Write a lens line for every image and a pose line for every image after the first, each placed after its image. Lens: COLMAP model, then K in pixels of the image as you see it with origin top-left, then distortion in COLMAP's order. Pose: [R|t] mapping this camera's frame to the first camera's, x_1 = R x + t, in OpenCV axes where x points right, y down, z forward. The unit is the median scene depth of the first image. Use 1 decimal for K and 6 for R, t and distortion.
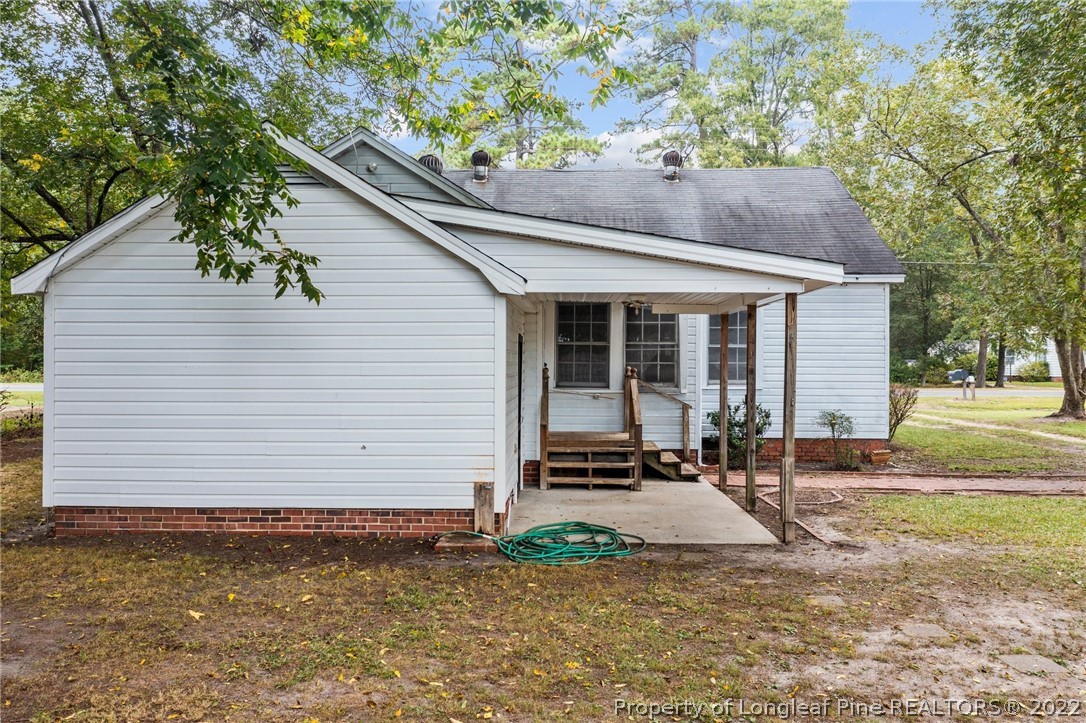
lens RADIAL K [[857.3, 0, 542.0], [0, 857.3, 358.6], [0, 0, 1]] dist [-0.003655, 0.000489]
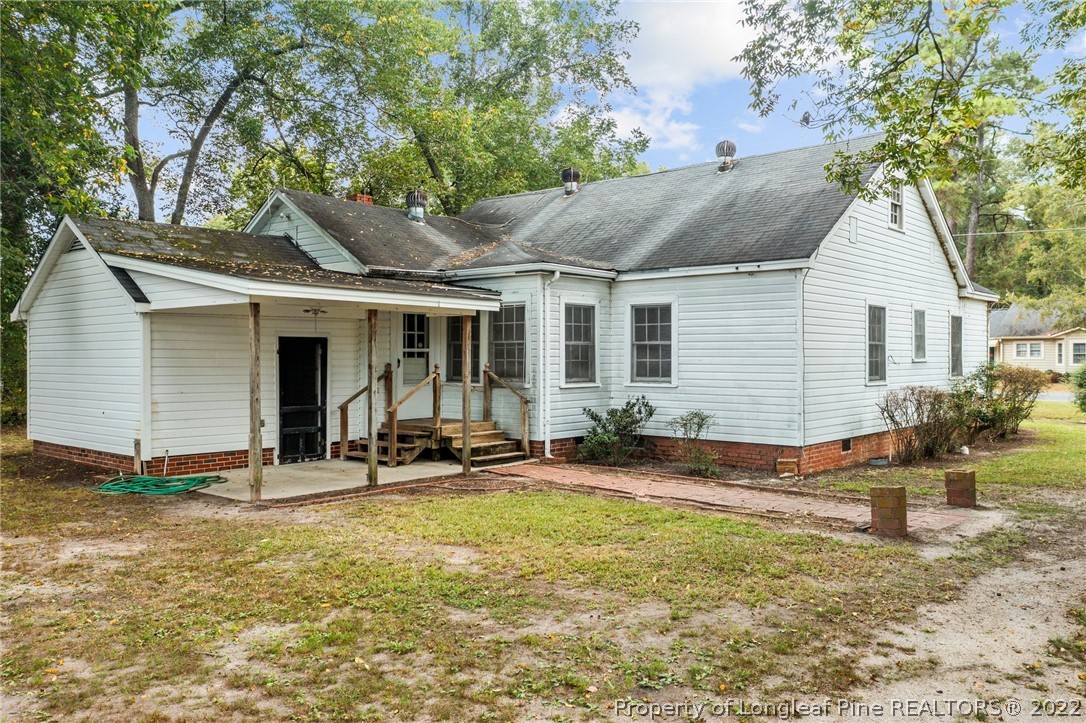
lens RADIAL K [[857.3, 0, 541.0], [0, 857.3, 364.1], [0, 0, 1]] dist [-0.003655, 0.000489]
pose [[0.778600, 0.000745, -0.627520, 0.841328], [0.001471, 0.999994, 0.003013, 0.006965], [0.627518, -0.003269, 0.778595, 0.171445]]
